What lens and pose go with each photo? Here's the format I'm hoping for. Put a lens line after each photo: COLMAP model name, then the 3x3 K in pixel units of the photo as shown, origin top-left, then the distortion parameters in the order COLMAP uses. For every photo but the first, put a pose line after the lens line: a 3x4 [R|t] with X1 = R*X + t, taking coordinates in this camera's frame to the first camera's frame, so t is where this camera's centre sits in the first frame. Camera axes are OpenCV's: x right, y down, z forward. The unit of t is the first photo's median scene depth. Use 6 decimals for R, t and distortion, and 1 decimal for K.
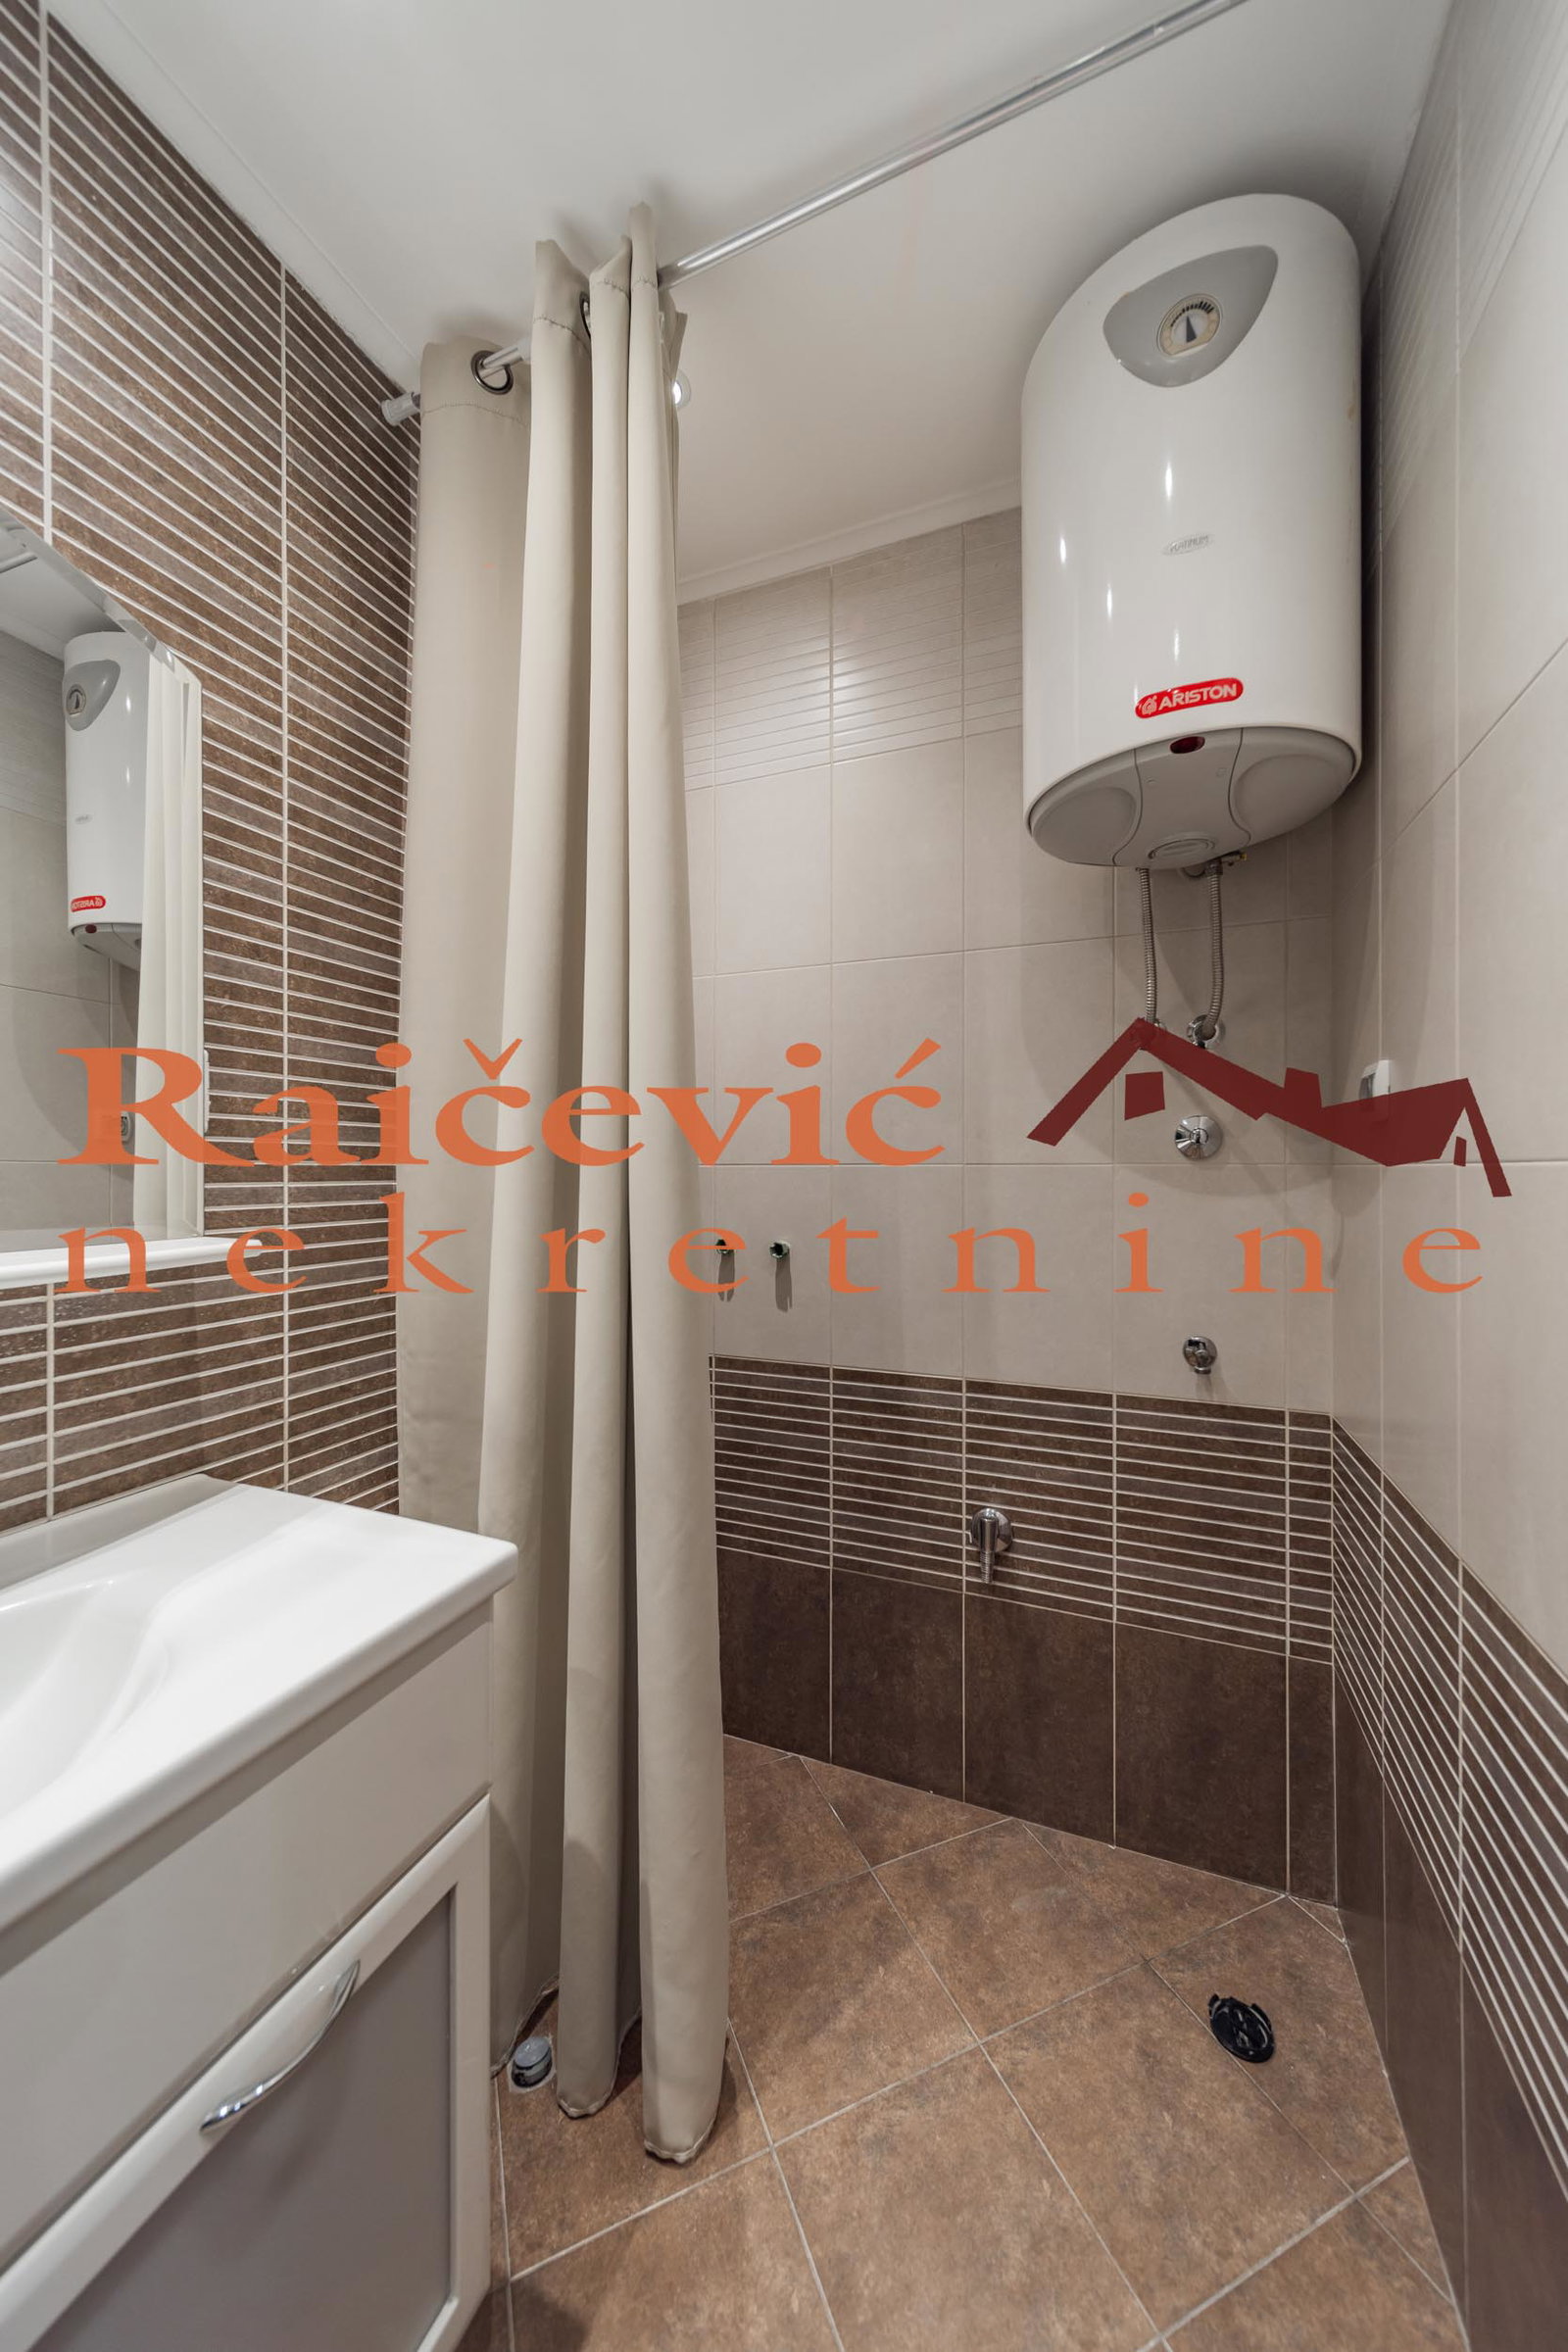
lens RADIAL K [[822.7, 0, 787.8], [0, 822.7, 1174.2], [0, 0, 1]] dist [0.007971, -0.002581]
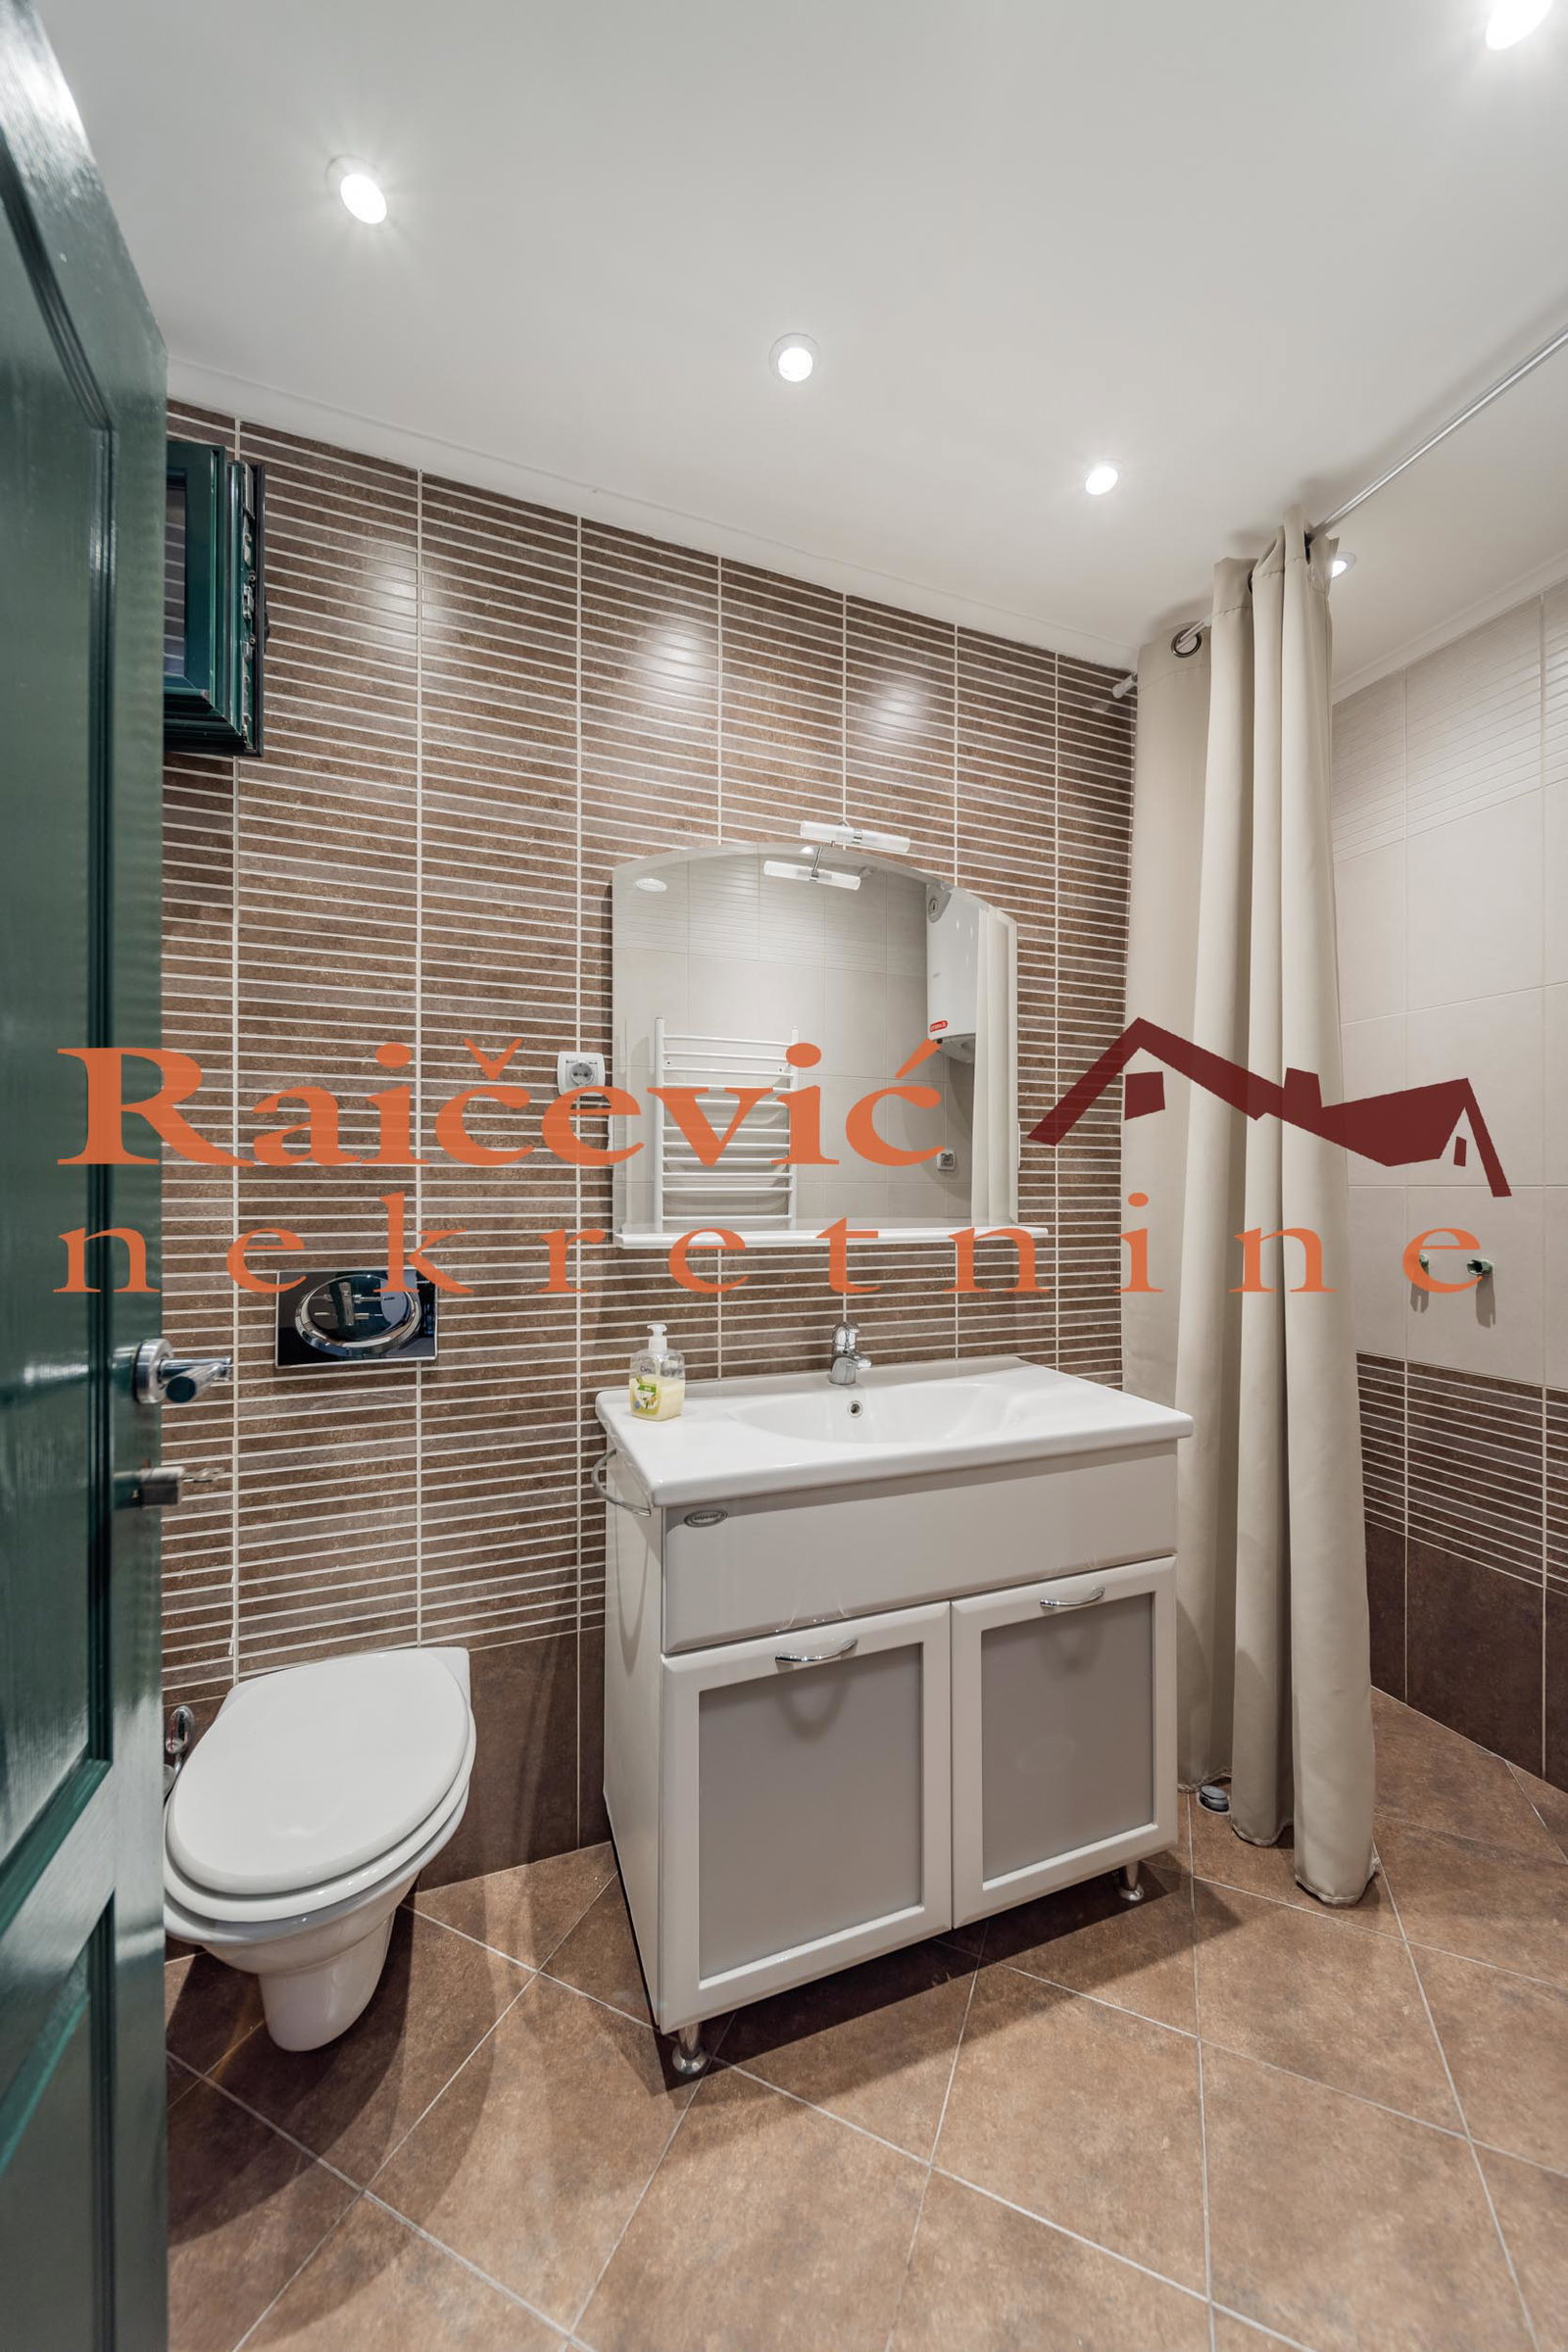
lens RADIAL K [[822.7, 0, 787.8], [0, 822.7, 1174.2], [0, 0, 1]] dist [0.007971, -0.002581]
pose [[0.677058, -0.009321, -0.735871, 0.251907], [-0.006265, 0.999811, -0.018428, -0.001297], [0.735903, 0.017087, 0.676871, -0.532846]]
